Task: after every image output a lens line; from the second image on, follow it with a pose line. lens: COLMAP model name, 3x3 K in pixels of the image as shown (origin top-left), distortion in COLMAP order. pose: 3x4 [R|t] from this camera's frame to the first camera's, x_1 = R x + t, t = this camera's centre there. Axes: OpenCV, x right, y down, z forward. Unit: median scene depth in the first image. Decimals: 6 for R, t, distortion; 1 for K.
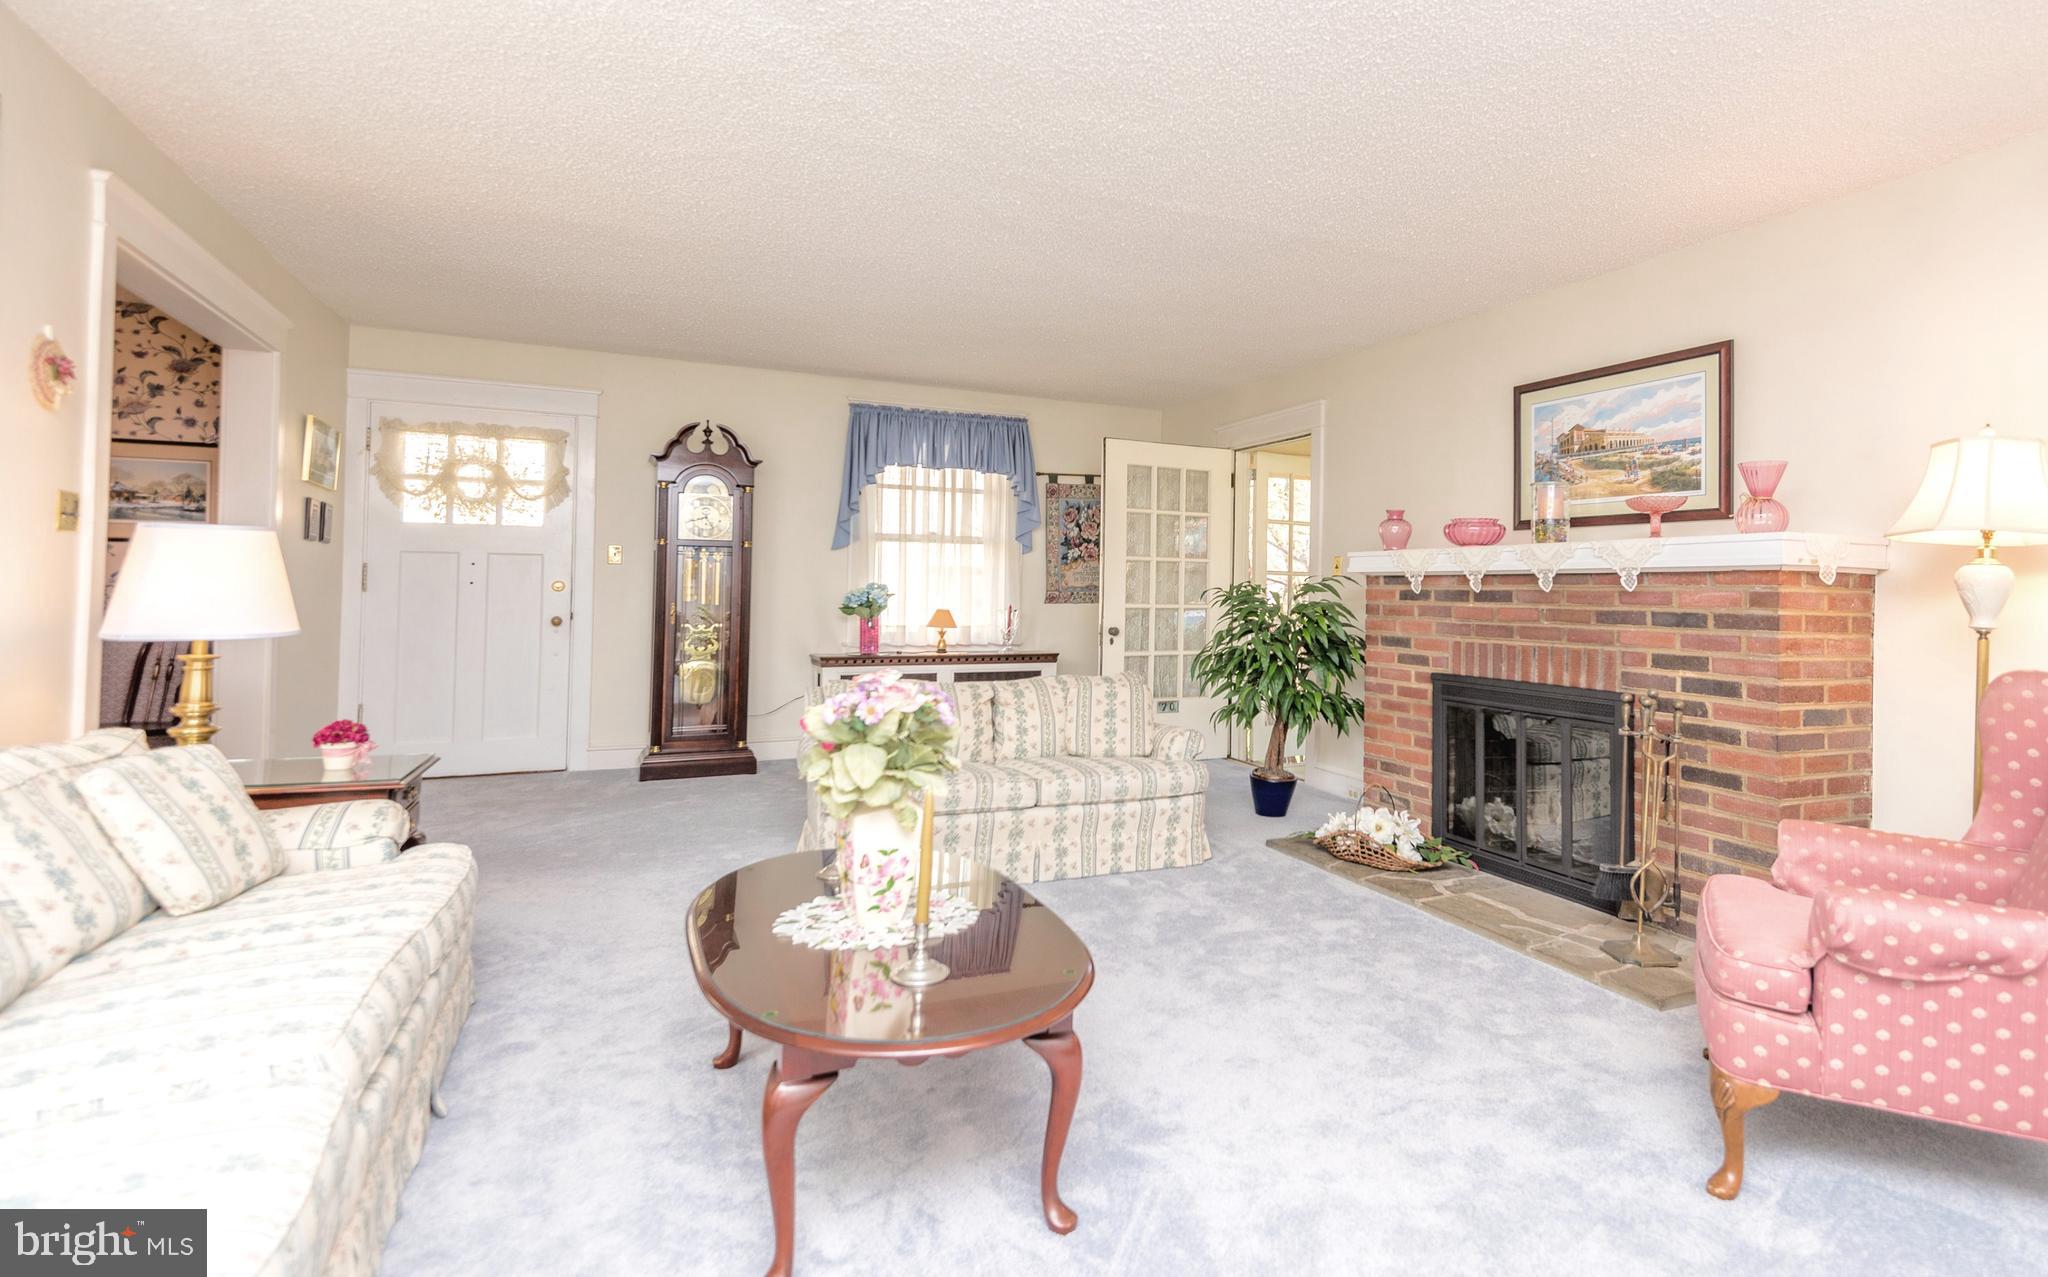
lens RADIAL K [[1035.7, 0, 1148.2], [0, 1035.7, 561.6], [0, 0, 1]] dist [0.039754, 0.000137]
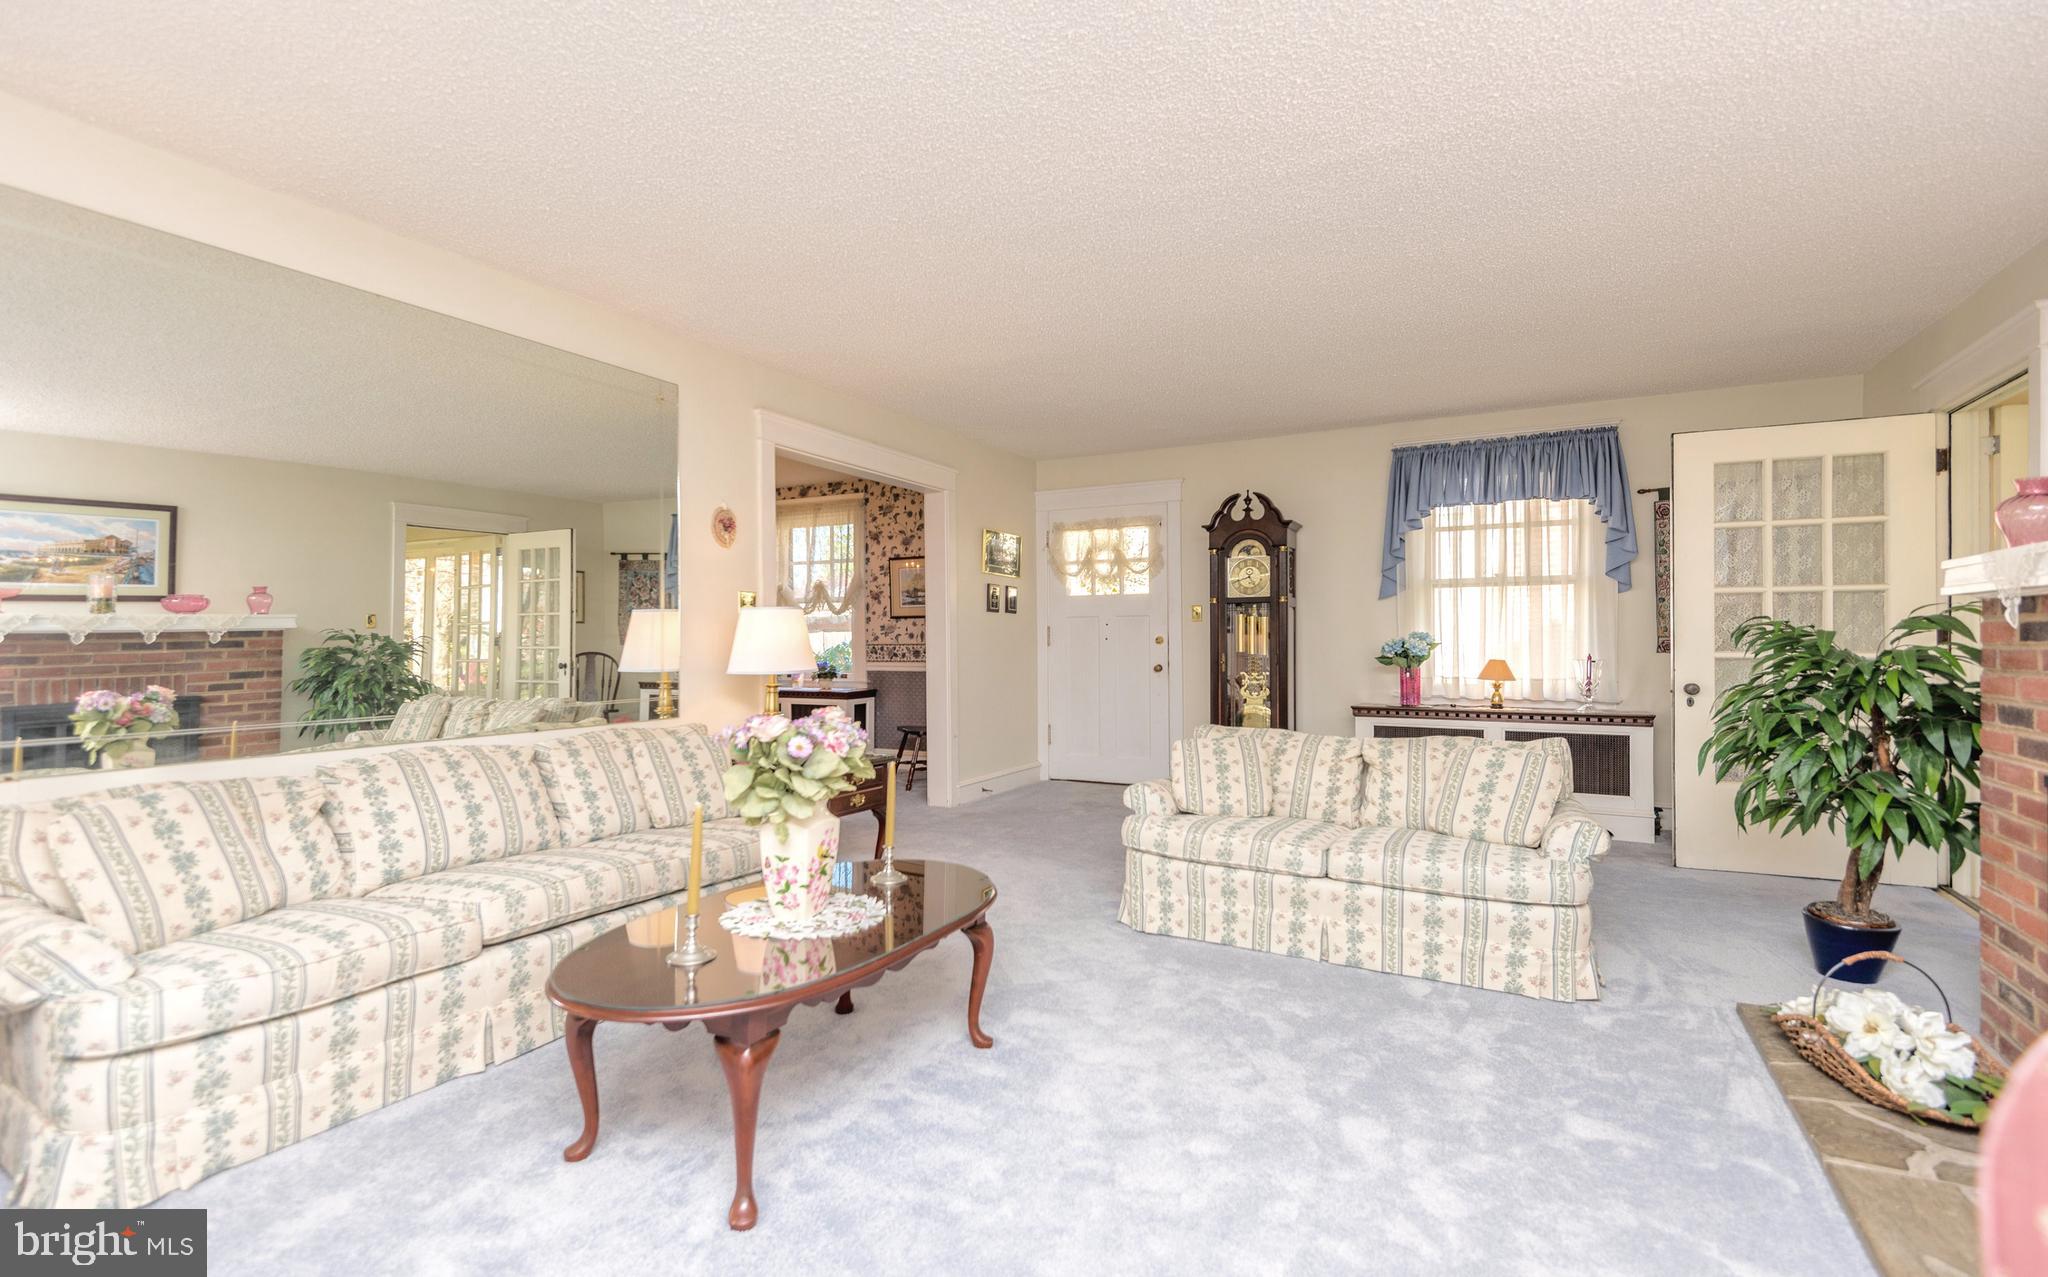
lens RADIAL K [[956.5, 0, 1024.0], [0, 956.5, 638.5], [0, 0, 1]] dist [0.048466, -0.026563]
pose [[0.577988, -0.017275, -0.815862, 0.399980], [0.034821, 0.999387, 0.003507, 0.016931], [0.815302, -0.030437, 0.578236, 0.297677]]
